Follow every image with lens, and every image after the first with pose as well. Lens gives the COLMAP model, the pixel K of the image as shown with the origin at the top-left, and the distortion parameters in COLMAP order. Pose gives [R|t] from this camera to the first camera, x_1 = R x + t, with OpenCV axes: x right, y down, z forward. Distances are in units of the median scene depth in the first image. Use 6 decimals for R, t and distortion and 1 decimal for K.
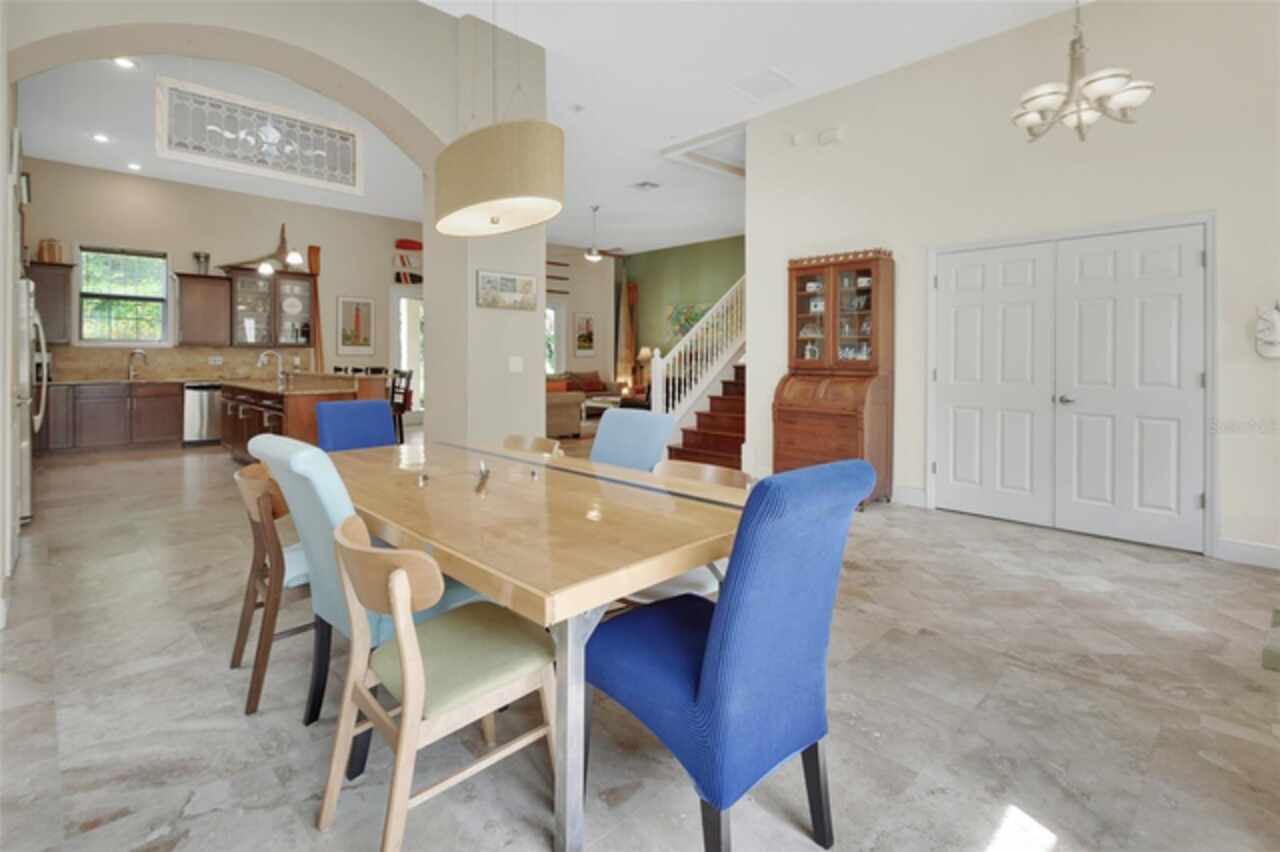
lens RADIAL K [[611.5, 0, 624.5], [0, 611.5, 358.0], [0, 0, 1]] dist [0.019734, -0.009813]
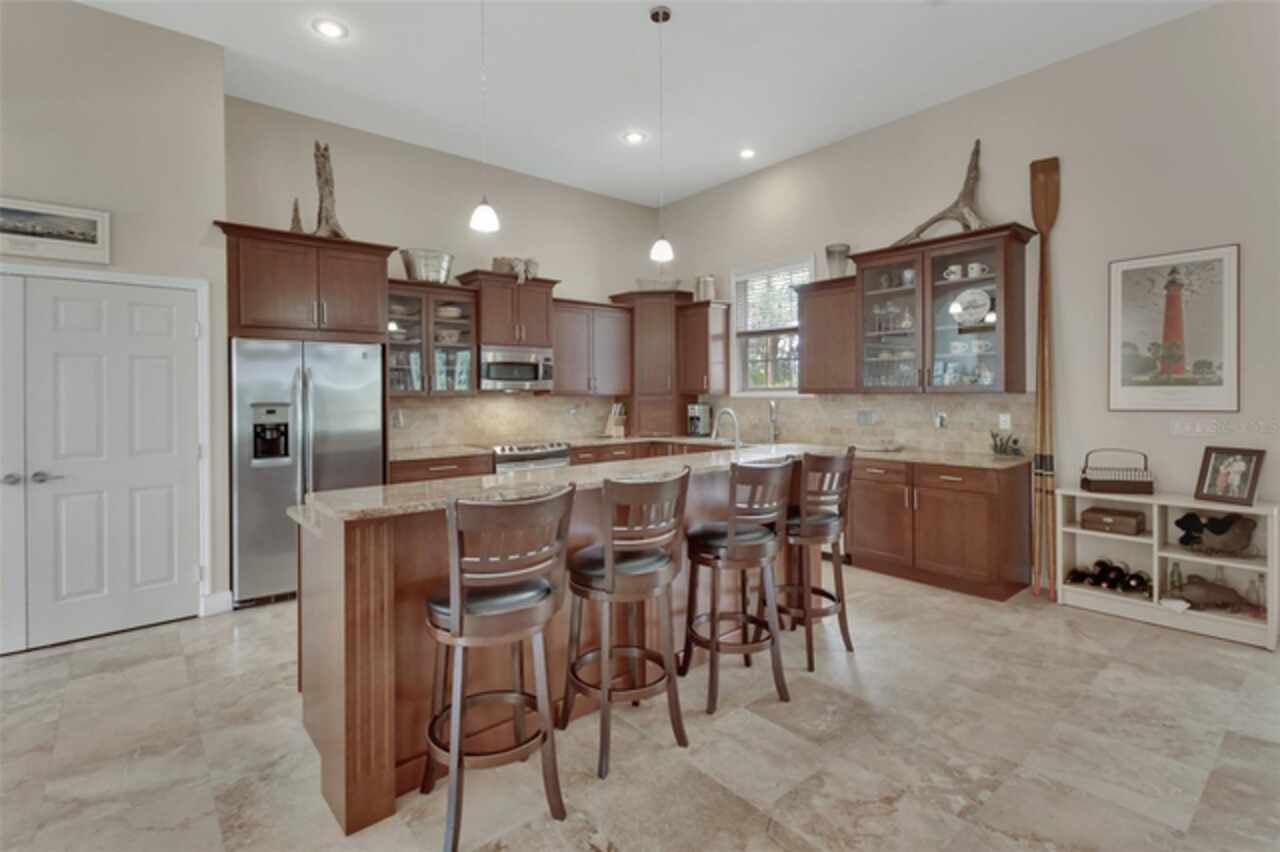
lens RADIAL K [[604.4, 0, 619.2], [0, 604.4, 394.9], [0, 0, 1]] dist [0.018538, -0.012755]
pose [[-0.079762, -0.002996, -0.996809, -0.059663], [0.008438, 0.999958, -0.003680, -0.018416], [0.996778, -0.008705, -0.079733, 0.830161]]
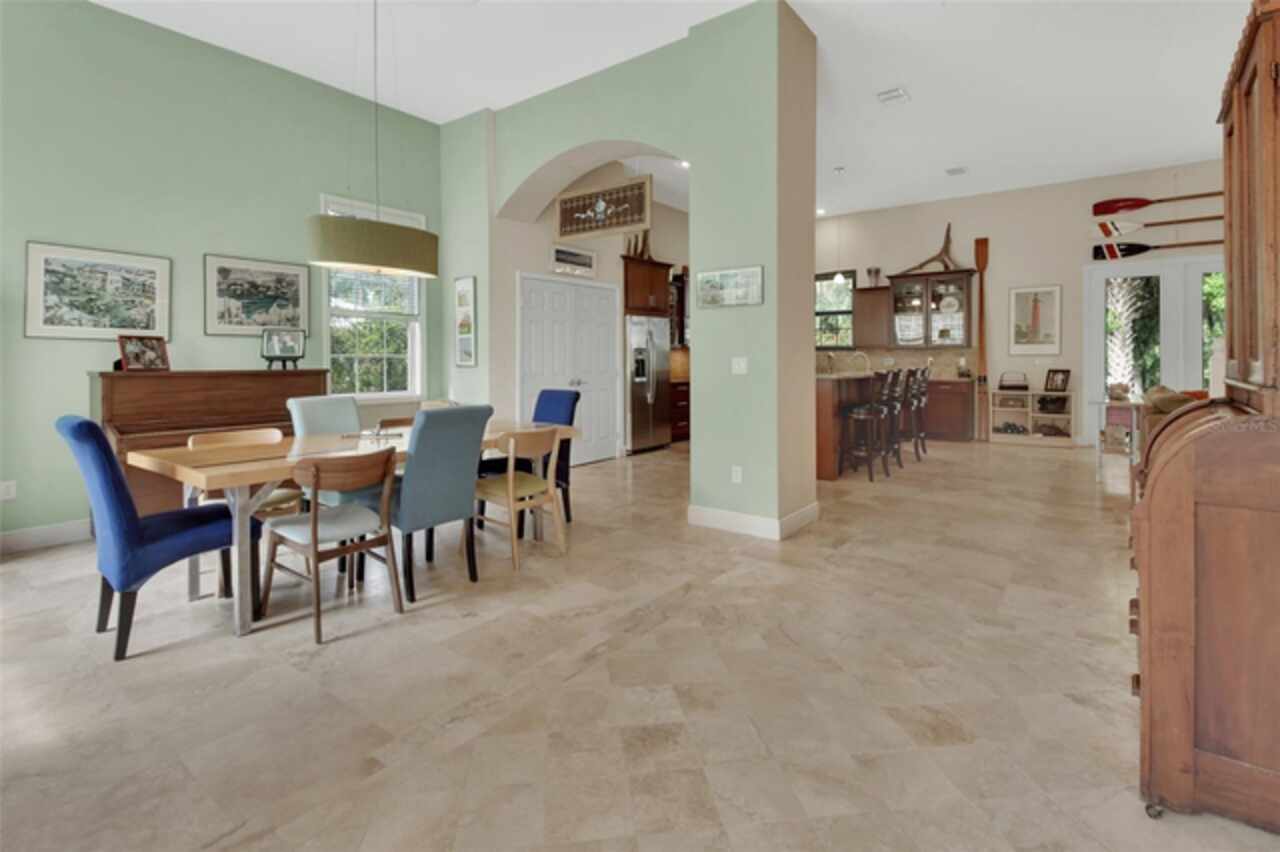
lens RADIAL K [[611.5, 0, 624.5], [0, 611.5, 358.0], [0, 0, 1]] dist [0.019734, -0.009813]
pose [[0.139283, -0.004792, -0.990241, 0.385054], [0.004175, 0.999982, -0.004252, 0.001167], [0.990244, -0.003542, 0.139300, 0.379559]]
